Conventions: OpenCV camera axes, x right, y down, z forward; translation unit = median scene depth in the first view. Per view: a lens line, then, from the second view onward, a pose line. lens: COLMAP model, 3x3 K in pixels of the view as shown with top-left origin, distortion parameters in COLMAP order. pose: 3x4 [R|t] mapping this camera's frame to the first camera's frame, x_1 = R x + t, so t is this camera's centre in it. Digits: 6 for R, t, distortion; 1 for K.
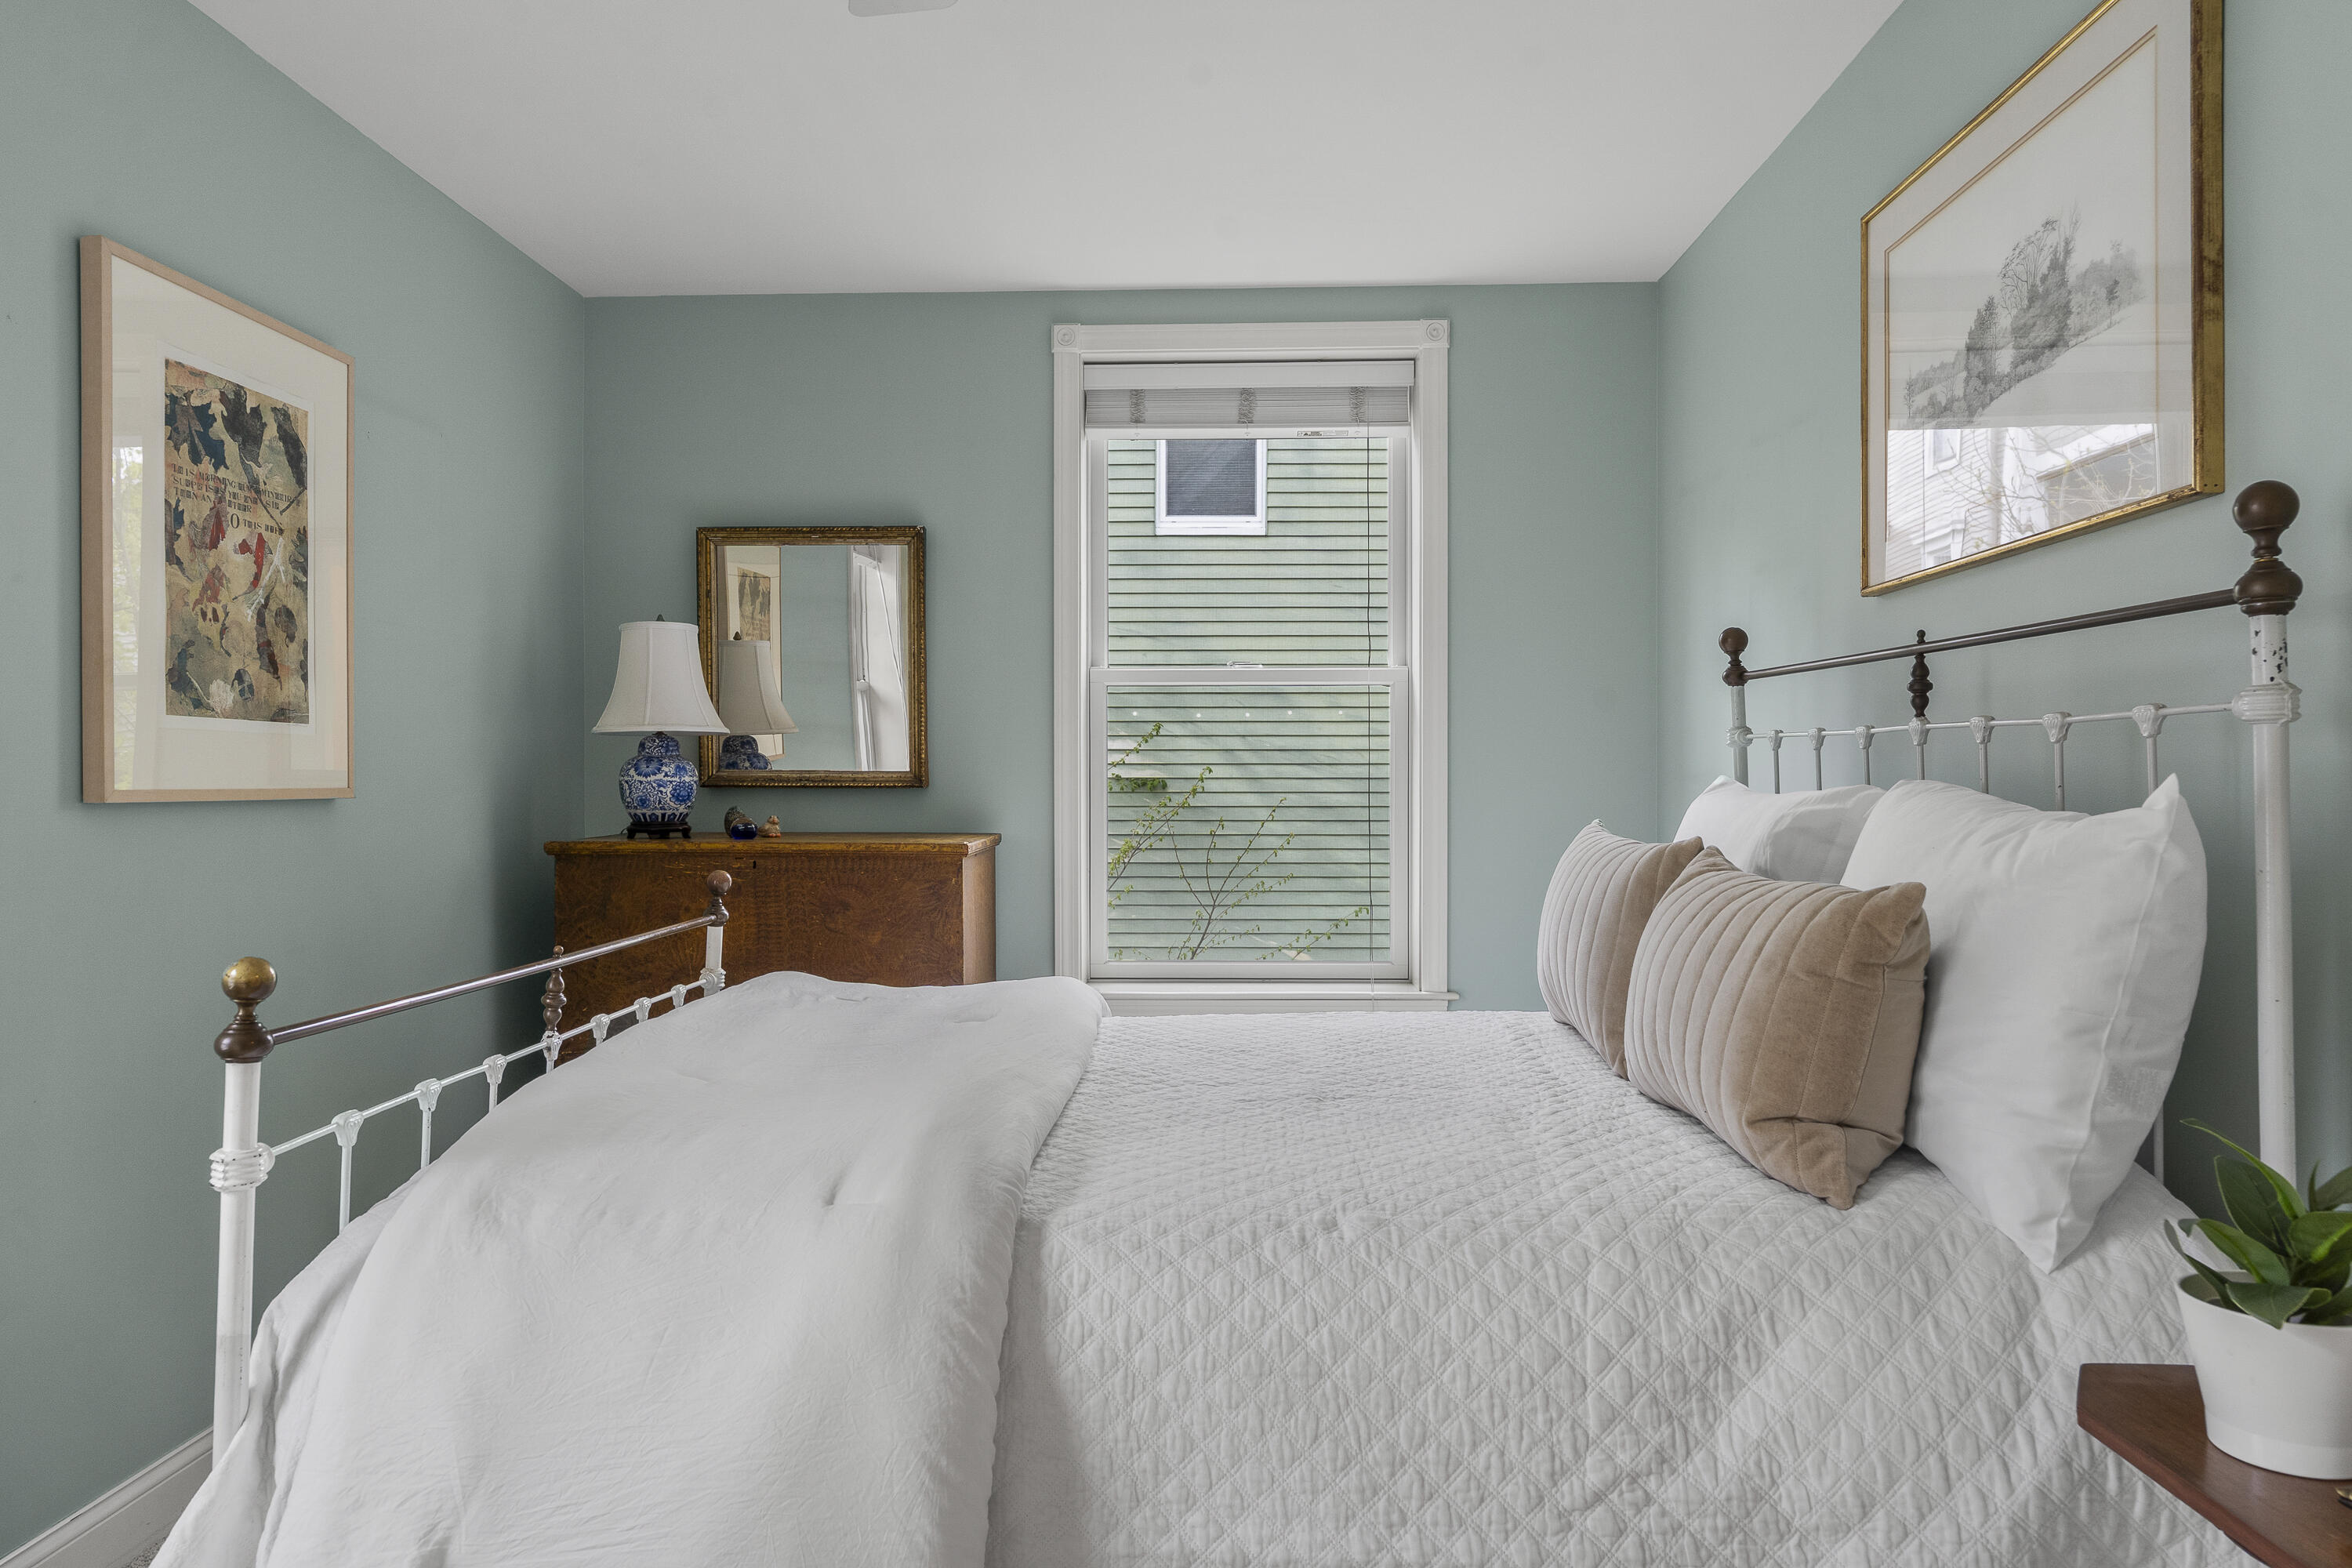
lens RADIAL K [[1488.4, 0, 1182.1], [0, 1488.4, 788.1], [0, 0, 1]] dist [0.003860, 0.001239]
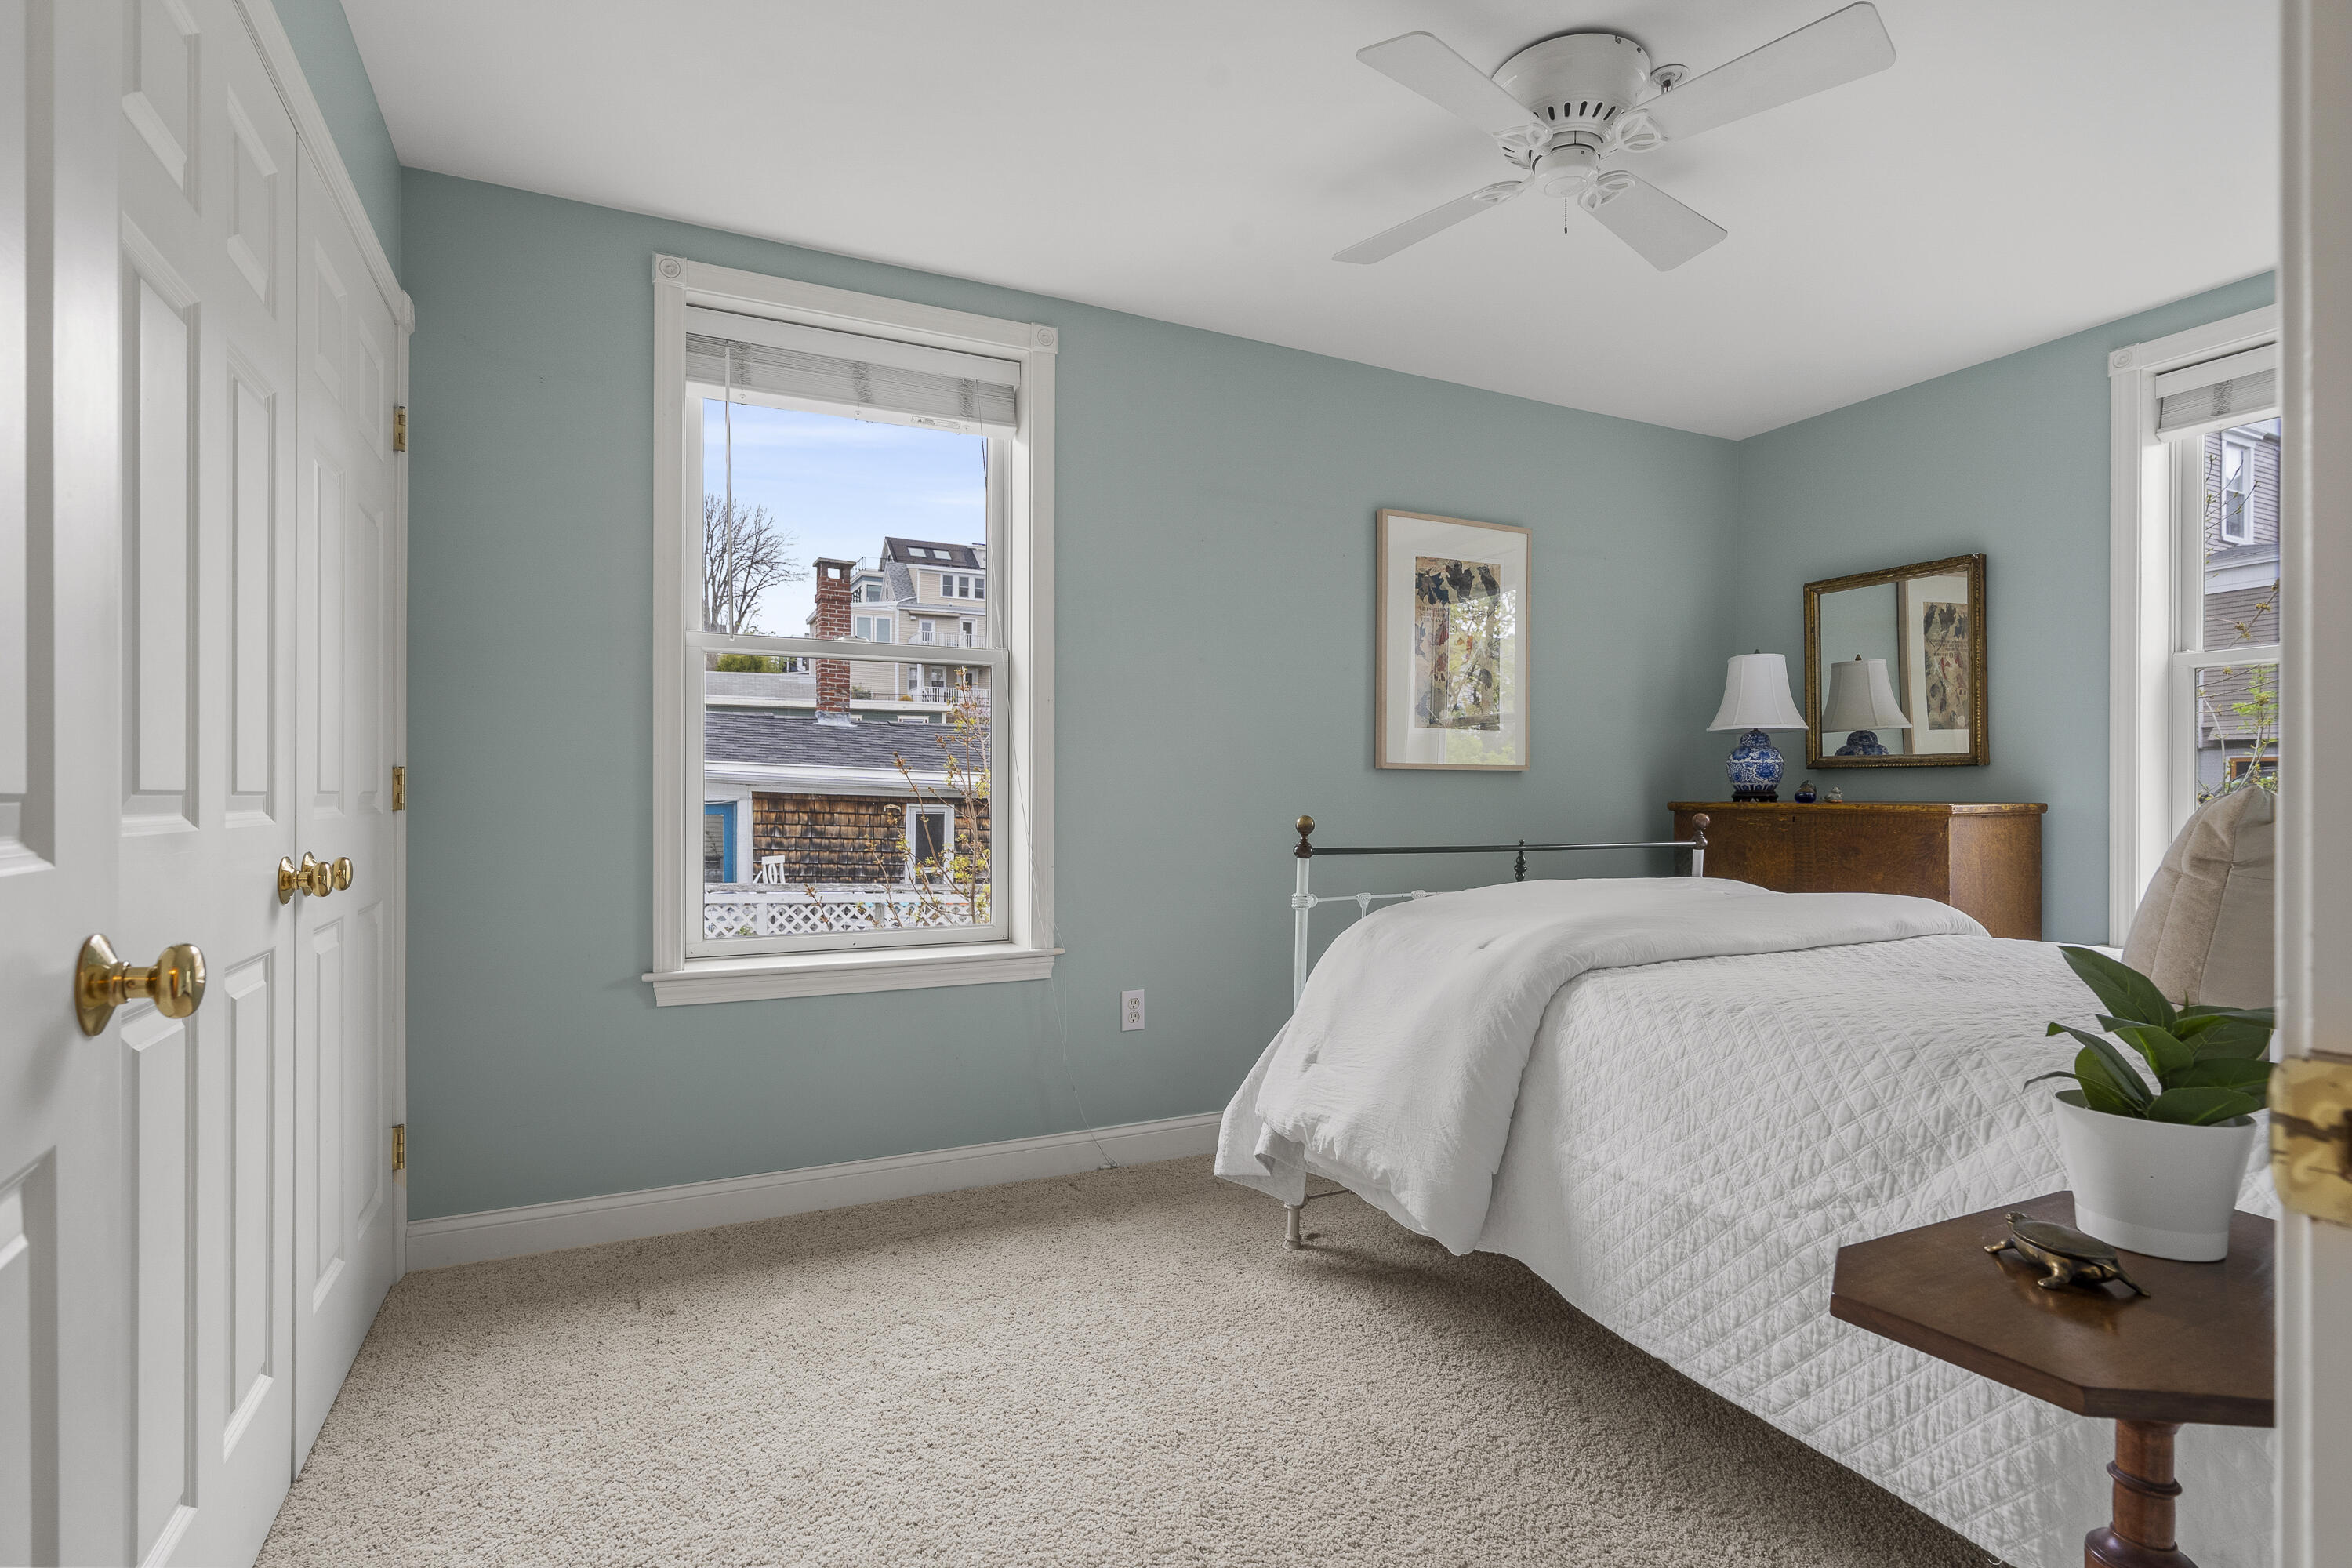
lens RADIAL K [[1141.8, 0, 1175.9], [0, 1141.8, 795.0], [0, 0, 1]] dist [-0.000661, 0.000554]
pose [[0.466191, 0.000534, -0.884684, 0.654865], [-0.008744, 0.999954, -0.004005, 0.062340], [0.884641, 0.009603, 0.466174, -0.043134]]
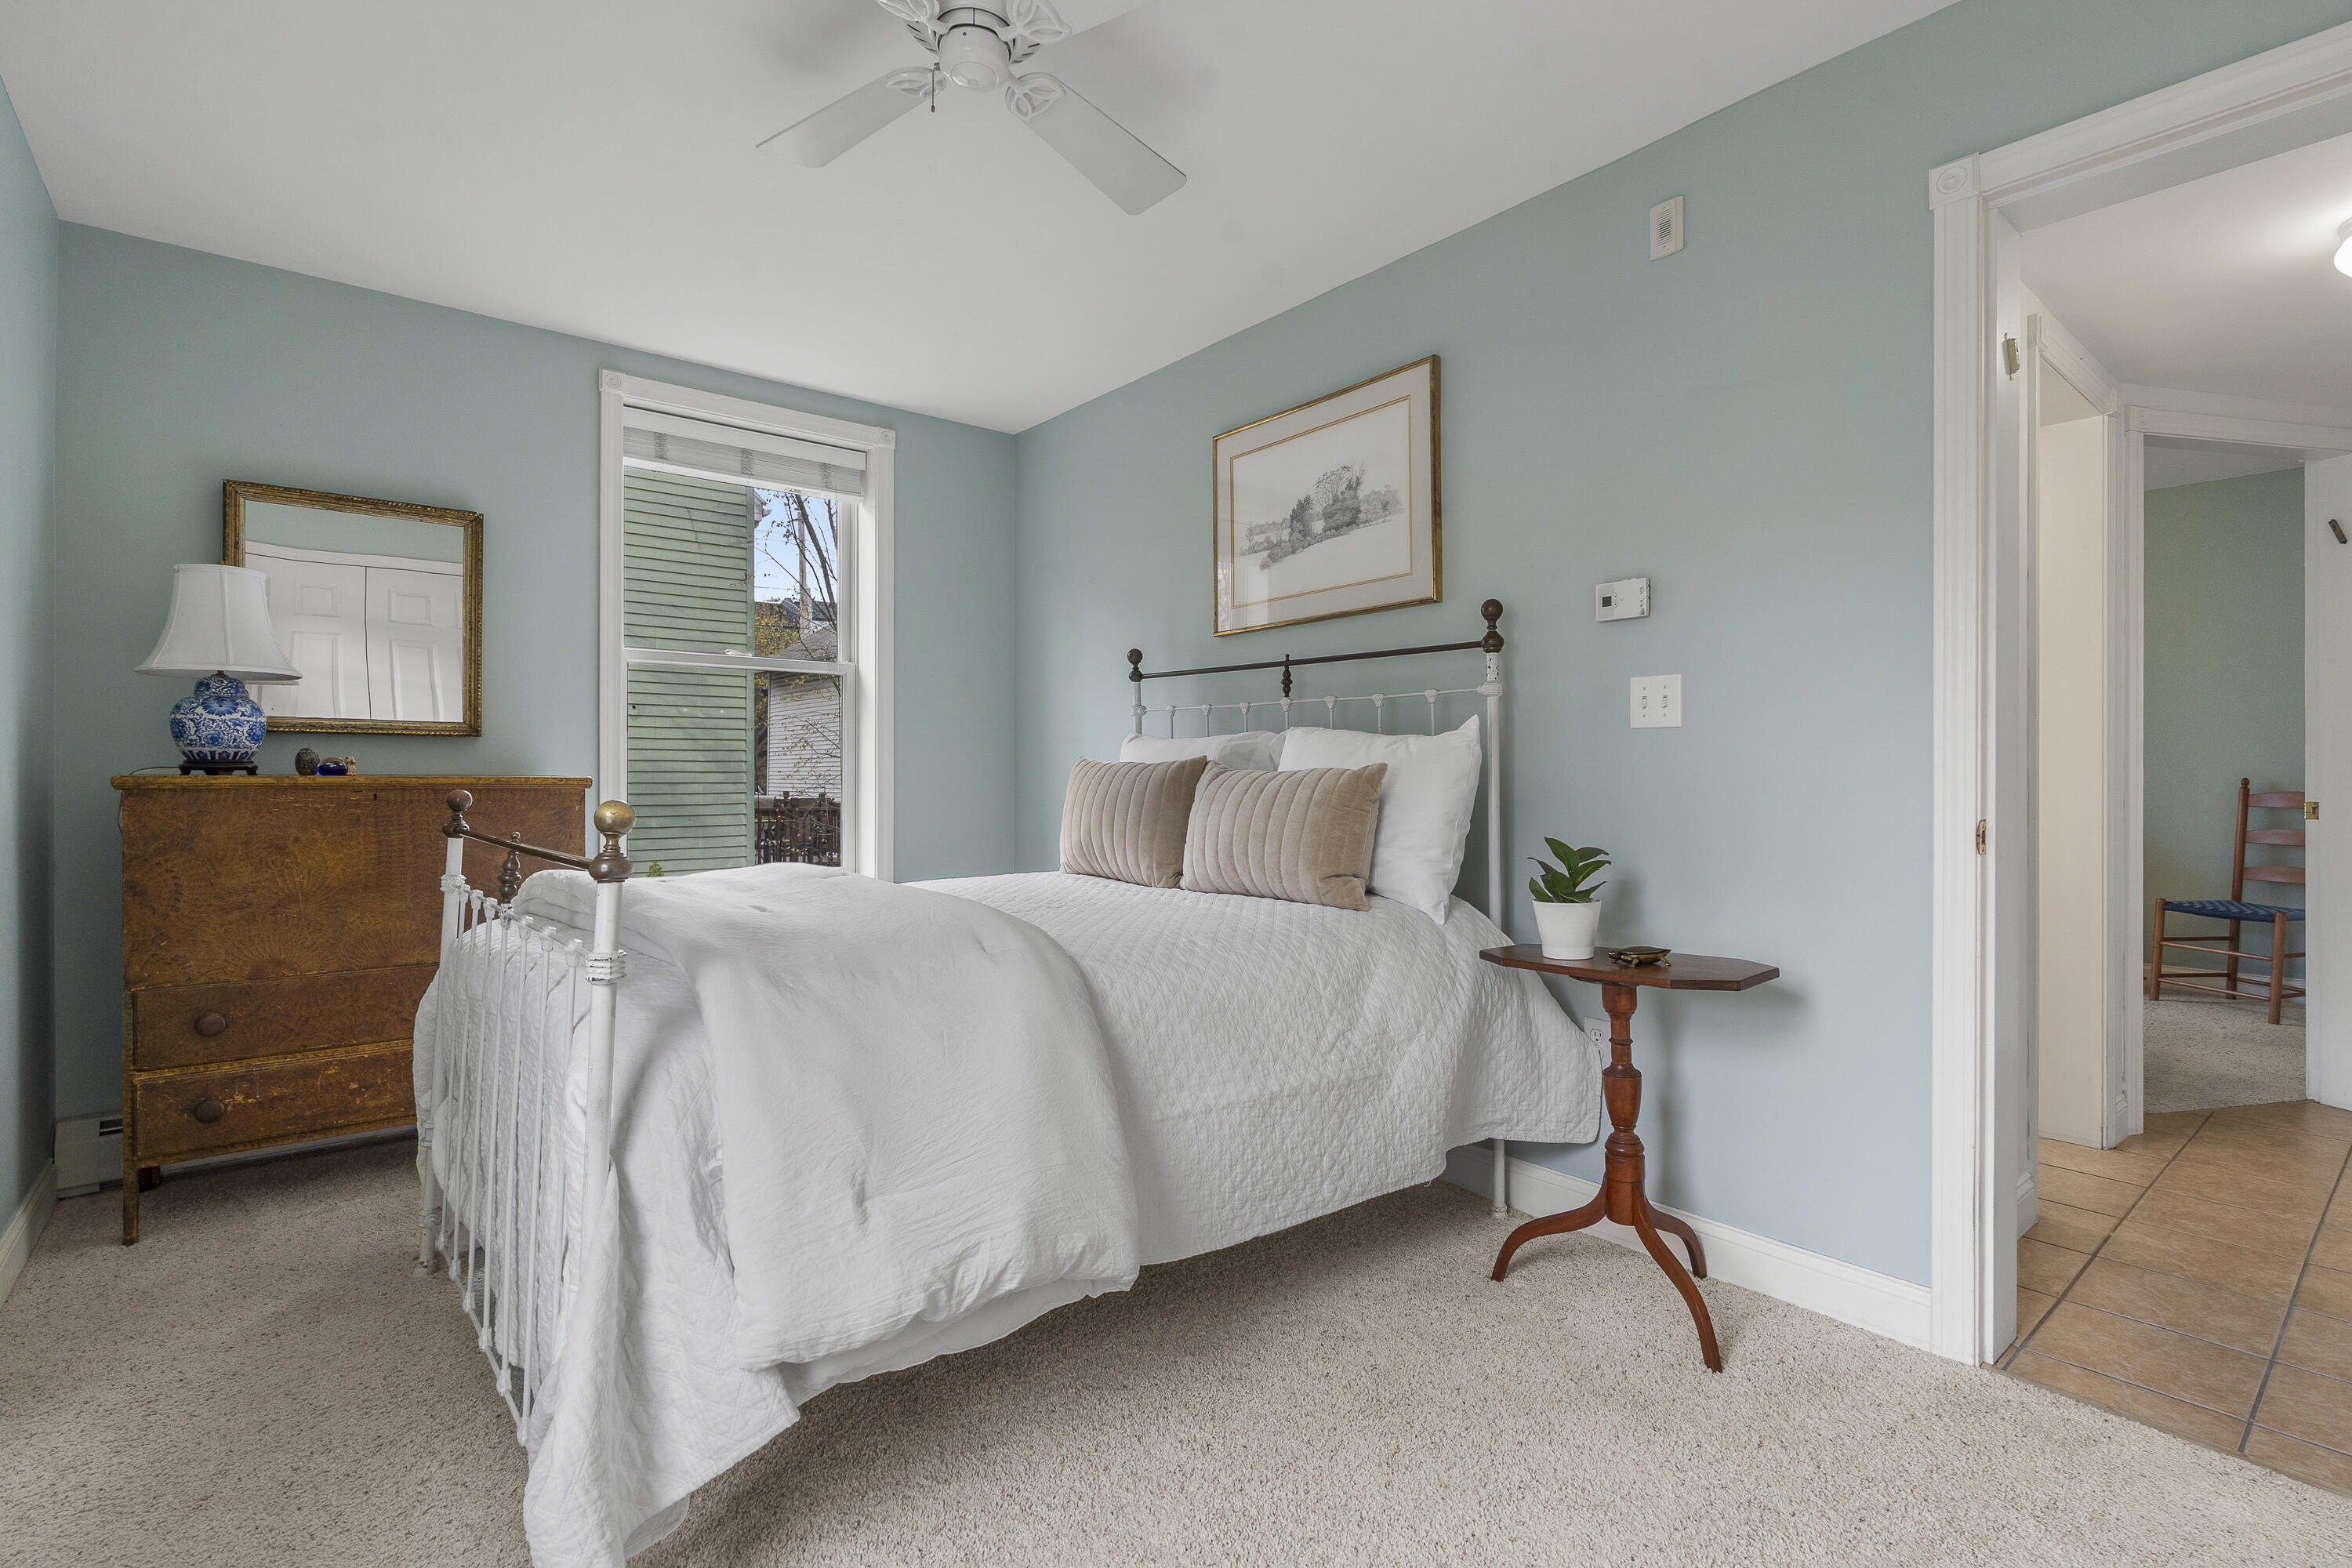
lens RADIAL K [[1094.7, 0, 1185.9], [0, 1094.7, 776.5], [0, 0, 1]] dist [-0.001289, 0.000152]
pose [[0.748063, 0.000587, 0.663627, -0.616949], [0.003510, 0.999982, -0.004841, 0.069464], [-0.663618, 0.005950, 0.748048, -0.016169]]
